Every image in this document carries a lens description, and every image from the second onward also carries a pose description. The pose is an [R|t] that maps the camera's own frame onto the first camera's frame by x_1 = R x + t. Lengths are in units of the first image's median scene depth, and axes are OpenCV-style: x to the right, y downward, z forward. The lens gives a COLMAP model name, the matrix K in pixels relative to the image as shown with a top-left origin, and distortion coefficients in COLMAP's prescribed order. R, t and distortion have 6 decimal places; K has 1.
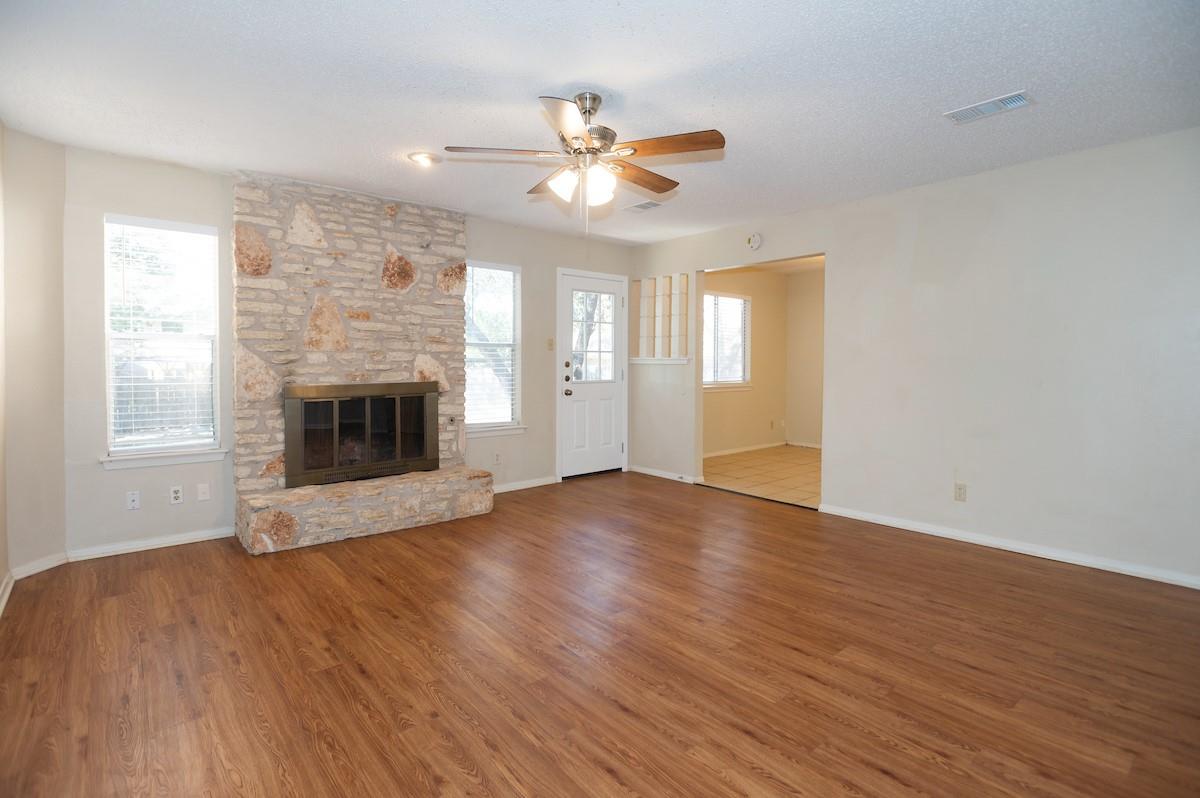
lens RADIAL K [[581.5, 0, 603.8], [0, 581.5, 373.4], [0, 0, 1]] dist [-0.011617, 0.000281]
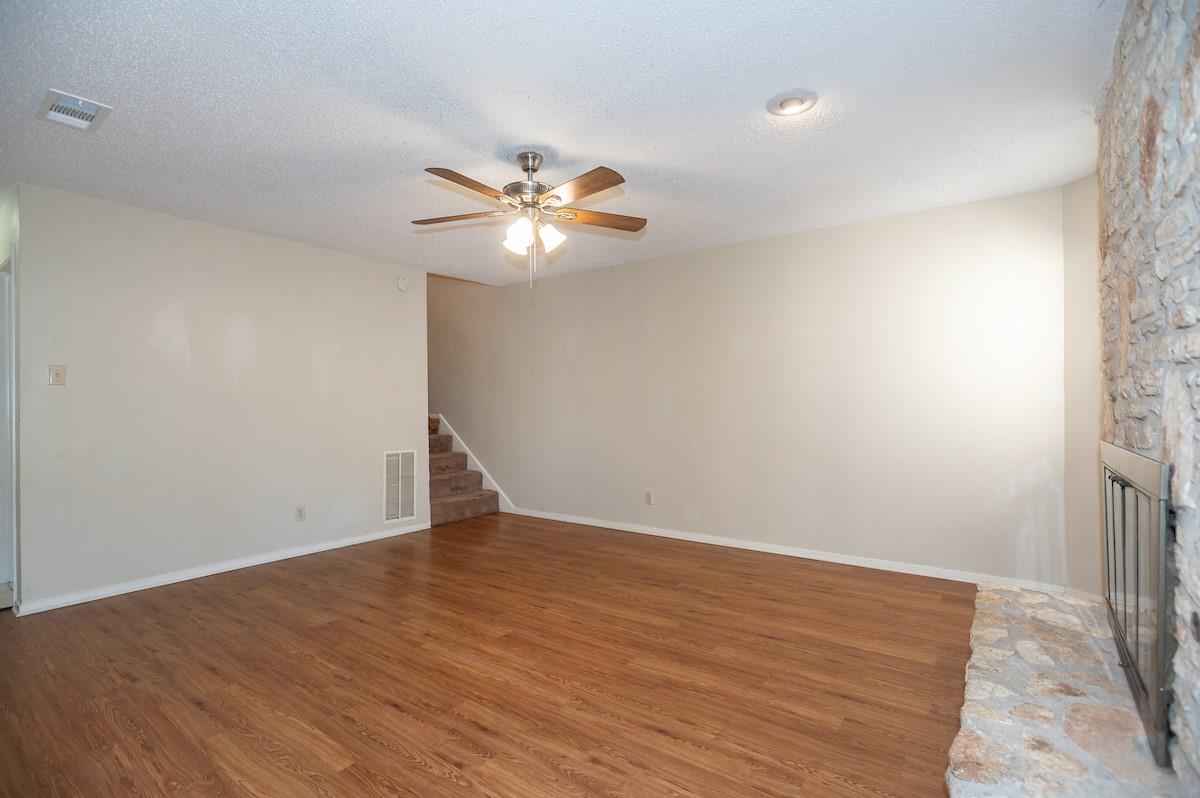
lens RADIAL K [[565.2, 0, 603.4], [0, 565.2, 398.6], [0, 0, 1]] dist [-0.013696, 0.000525]
pose [[-0.973135, 0.004188, -0.230195, 0.056386], [0.000312, 0.999858, 0.016870, -0.026806], [0.230233, 0.016345, -0.972998, 1.405310]]
